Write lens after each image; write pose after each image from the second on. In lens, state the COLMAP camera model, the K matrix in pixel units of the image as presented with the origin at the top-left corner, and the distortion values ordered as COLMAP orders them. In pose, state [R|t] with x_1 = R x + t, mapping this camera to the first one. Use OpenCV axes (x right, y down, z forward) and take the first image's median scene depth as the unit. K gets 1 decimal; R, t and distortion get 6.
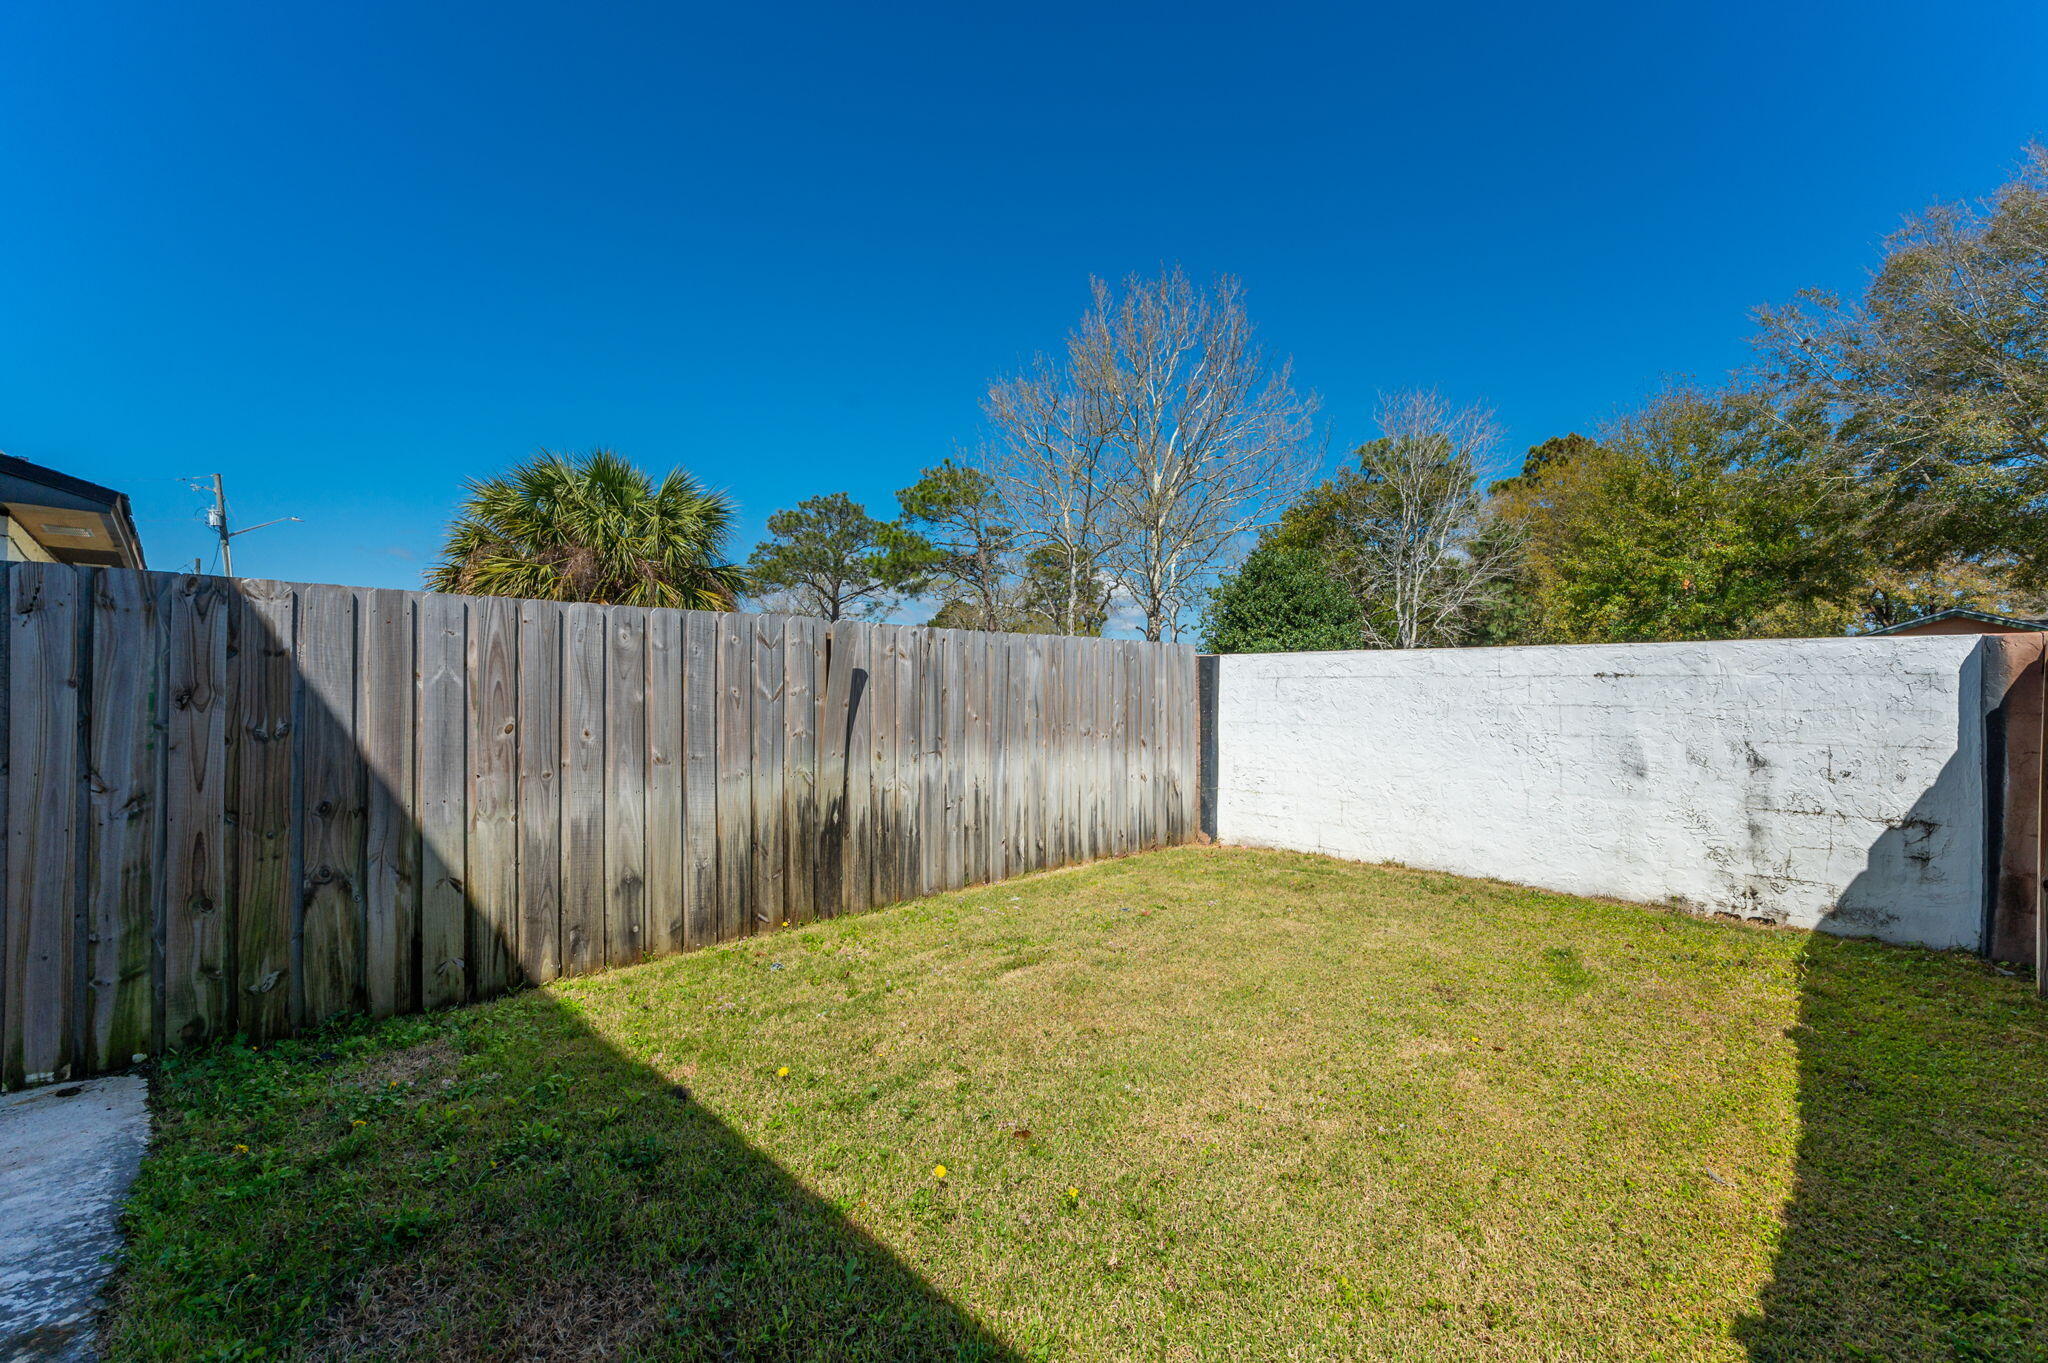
lens RADIAL K [[836.9, 0, 1127.7], [0, 836.9, 682.4], [0, 0, 1]] dist [-0.000853, 0.000715]
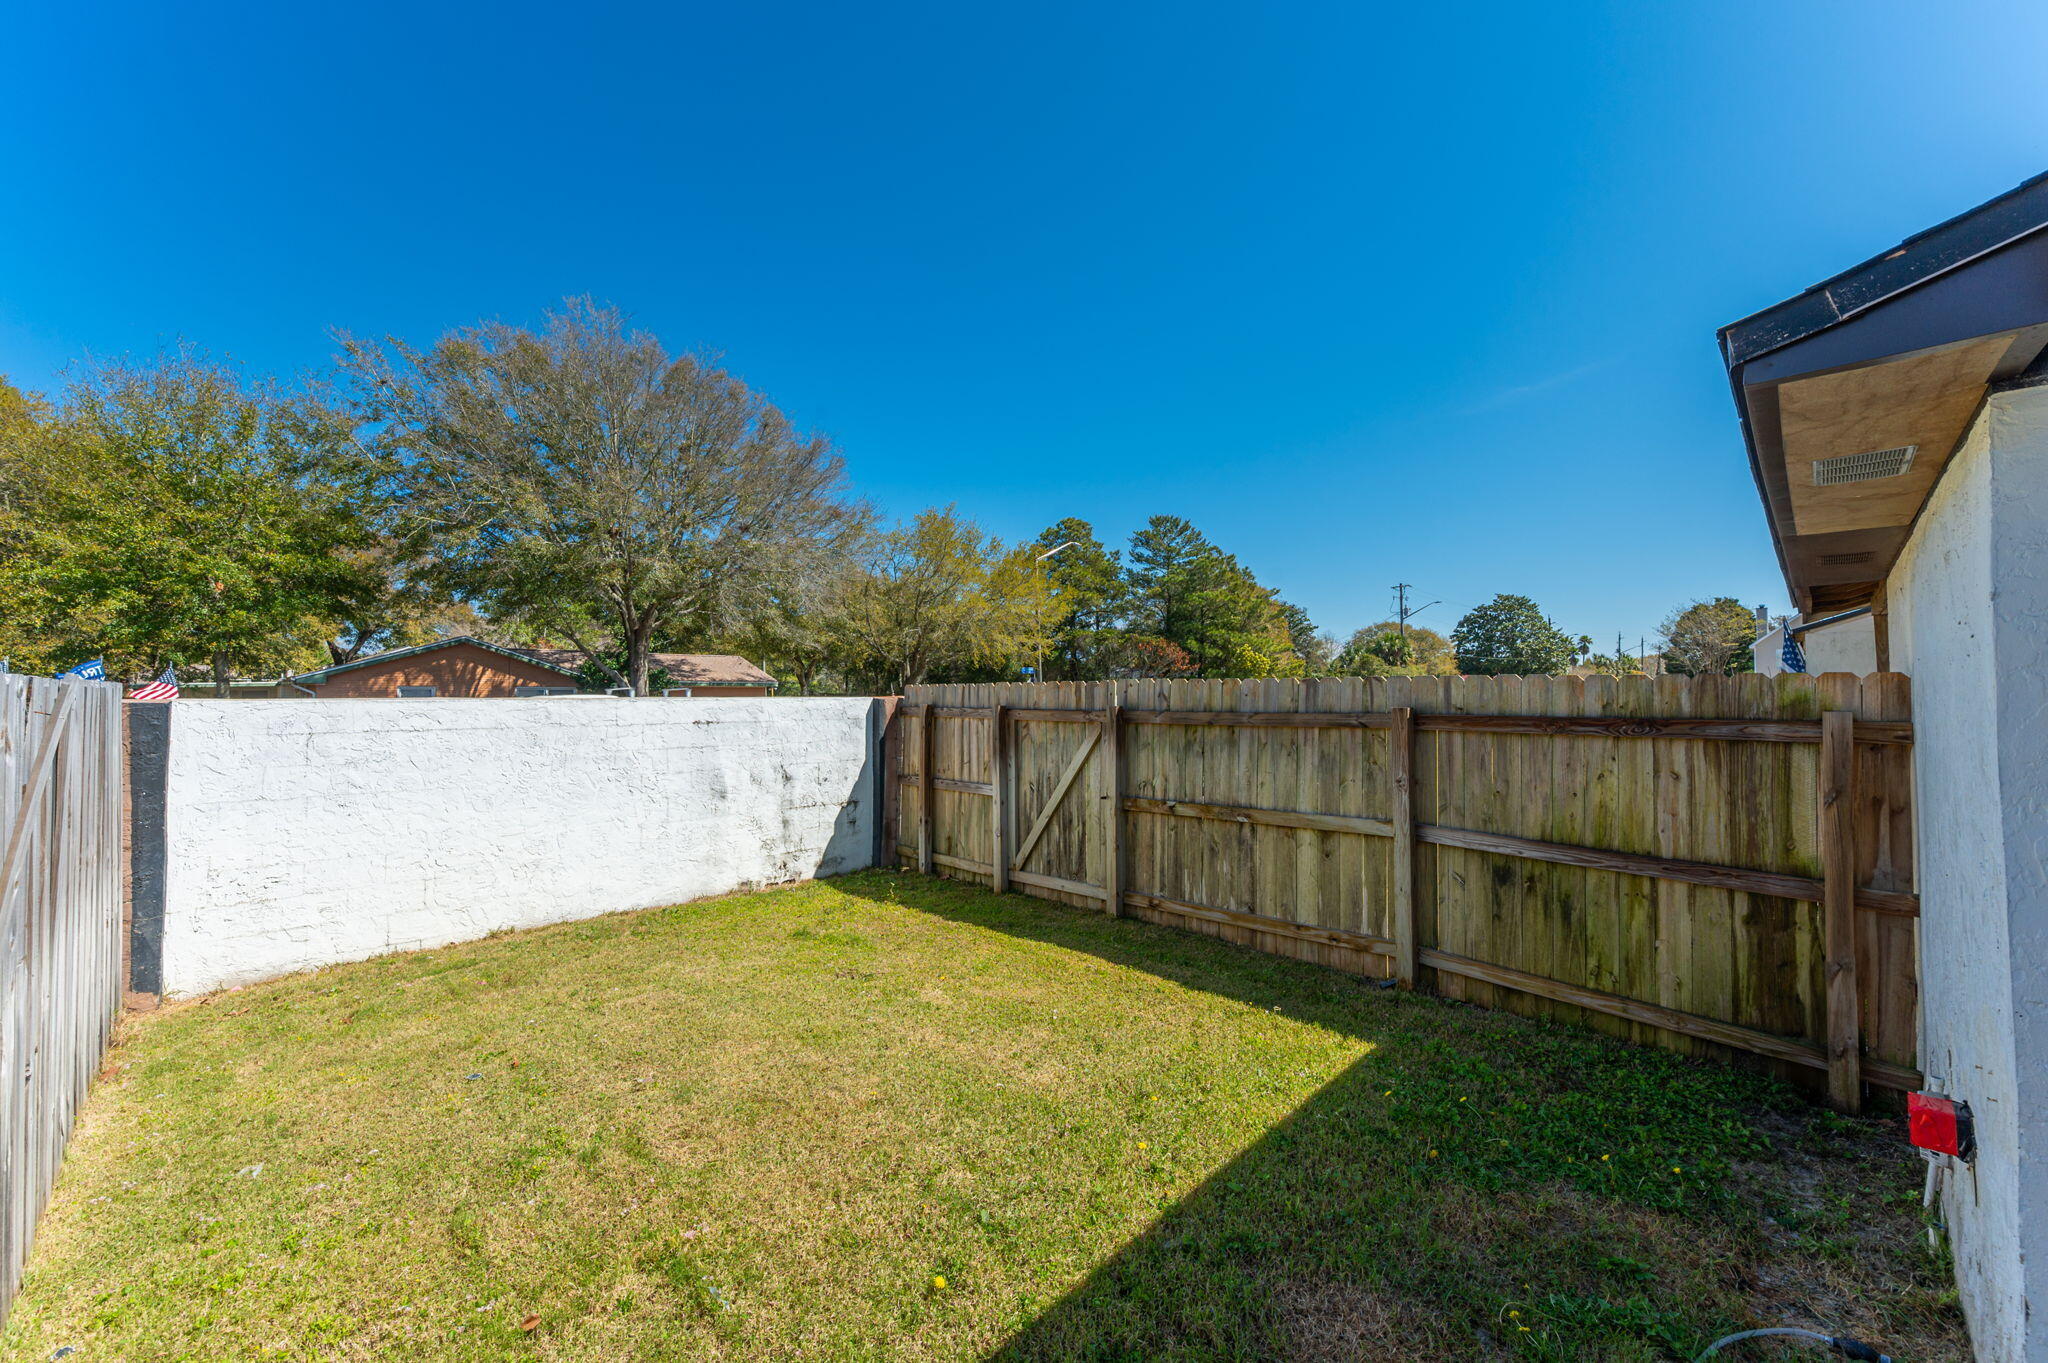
lens RADIAL K [[808.3, 0, 1011.0], [0, 808.3, 678.5], [0, 0, 1]] dist [-0.007114, 0.000236]
pose [[0.063868, 0.013086, 0.997873, -0.622995], [-0.005212, 0.999905, -0.012779, -0.062158], [-0.997945, -0.004385, 0.063930, 0.455739]]
